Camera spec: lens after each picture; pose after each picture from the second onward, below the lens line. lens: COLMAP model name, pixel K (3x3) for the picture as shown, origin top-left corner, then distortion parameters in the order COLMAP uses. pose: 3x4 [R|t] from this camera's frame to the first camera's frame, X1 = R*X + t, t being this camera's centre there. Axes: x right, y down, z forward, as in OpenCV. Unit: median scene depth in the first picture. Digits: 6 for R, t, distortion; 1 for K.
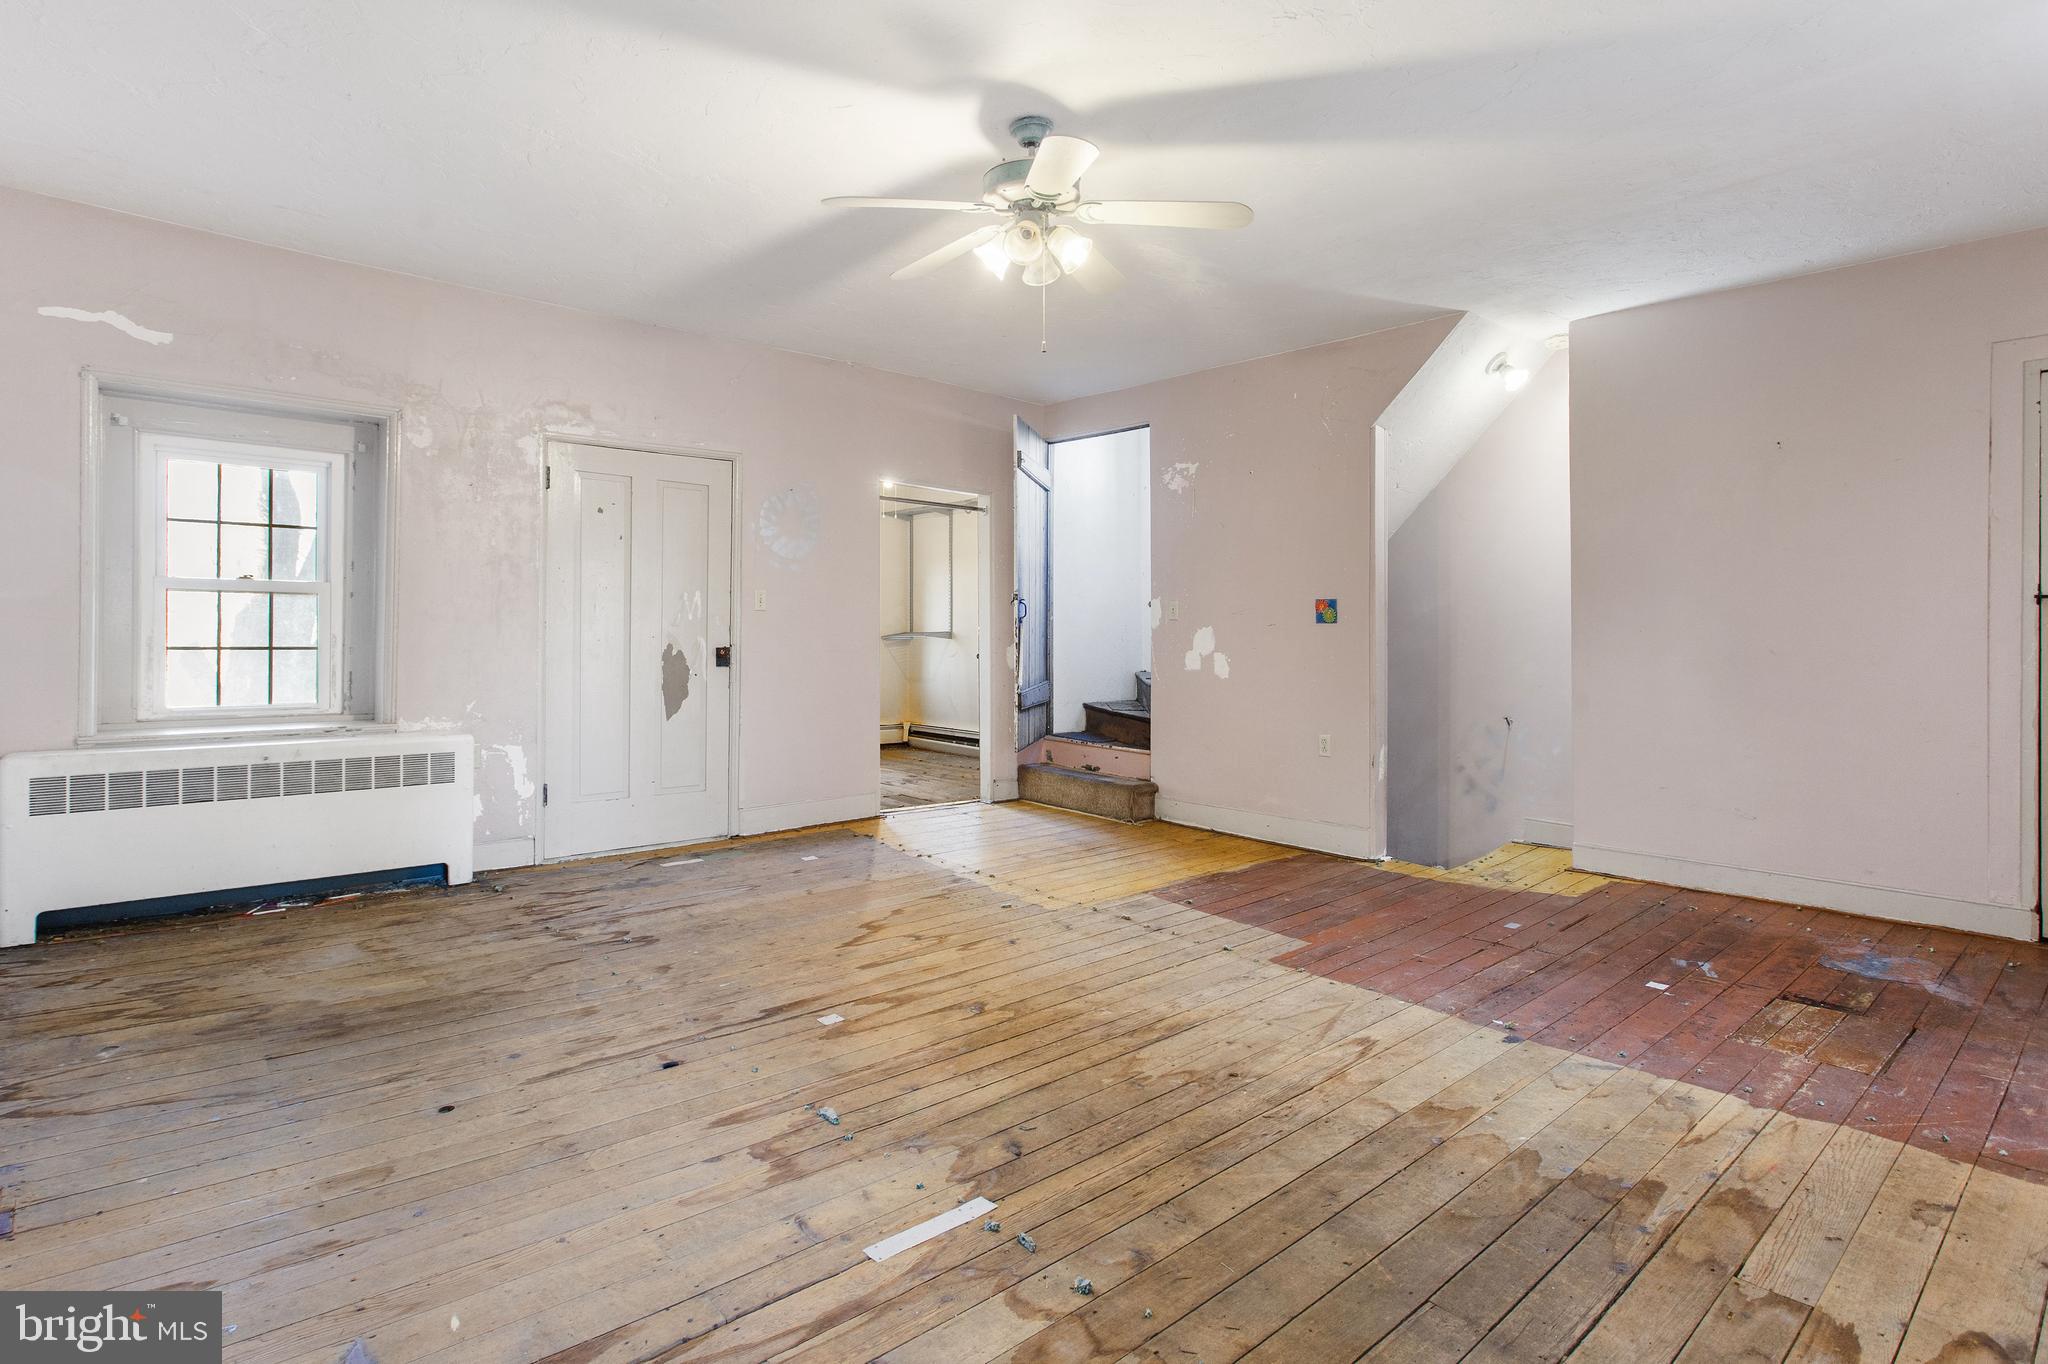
lens RADIAL K [[1029.5, 0, 1007.0], [0, 1029.5, 615.8], [0, 0, 1]] dist [-0.000617, 0.000417]
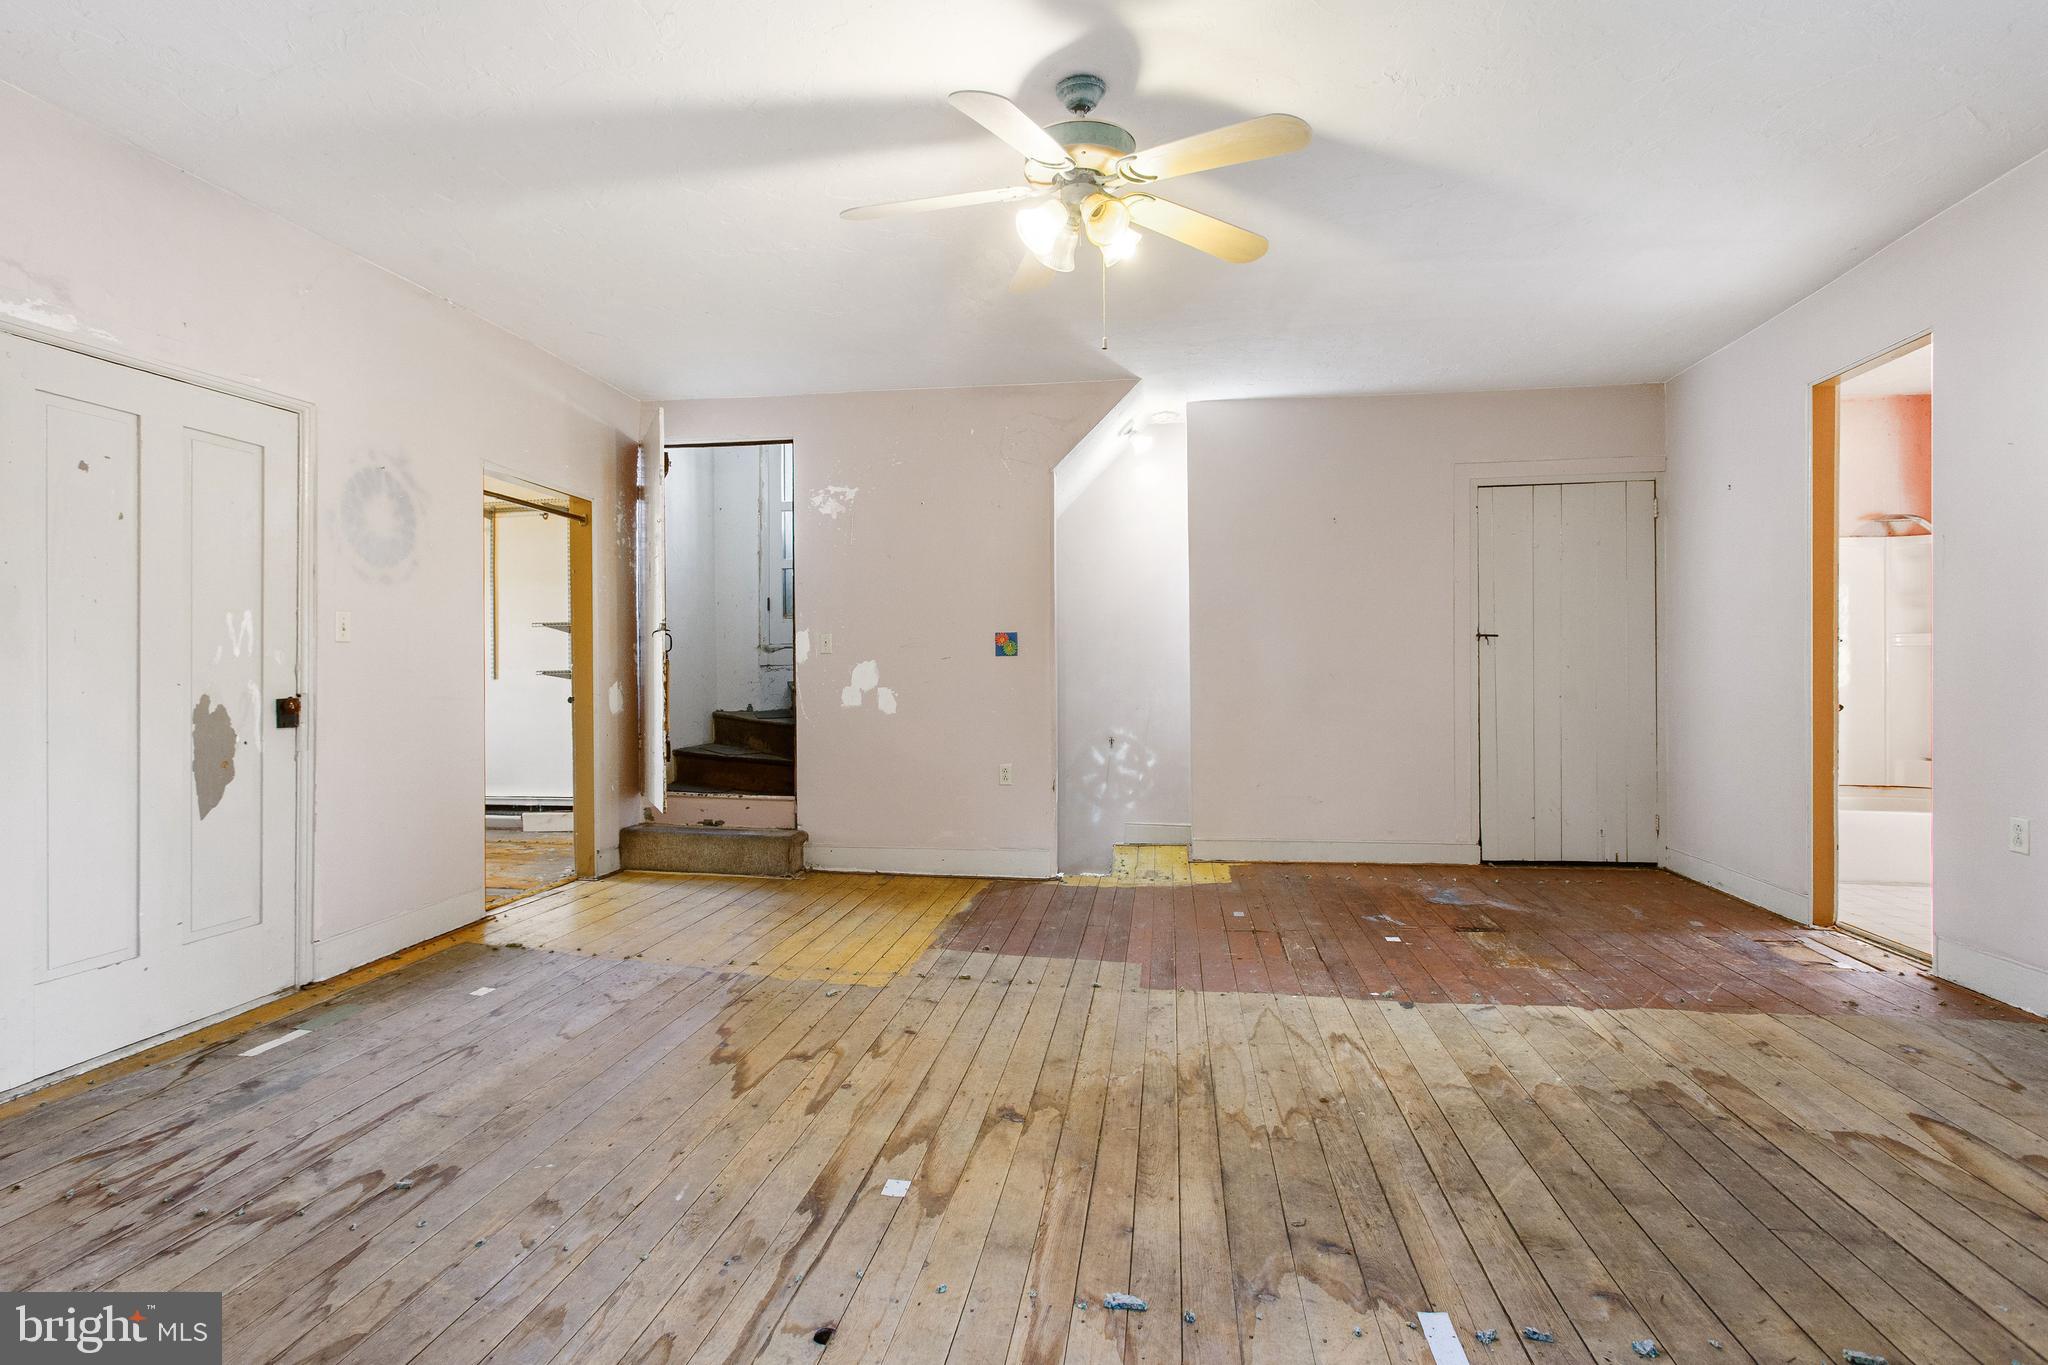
lens RADIAL K [[998.9, 0, 1008.1], [0, 998.9, 648.7], [0, 0, 1]] dist [-0.000877, 0.001365]
pose [[0.770587, -0.000825, 0.637334, -0.542369], [0.002313, 0.999996, -0.001502, 0.002566], [-0.637330, 0.002632, 0.770586, 0.371410]]
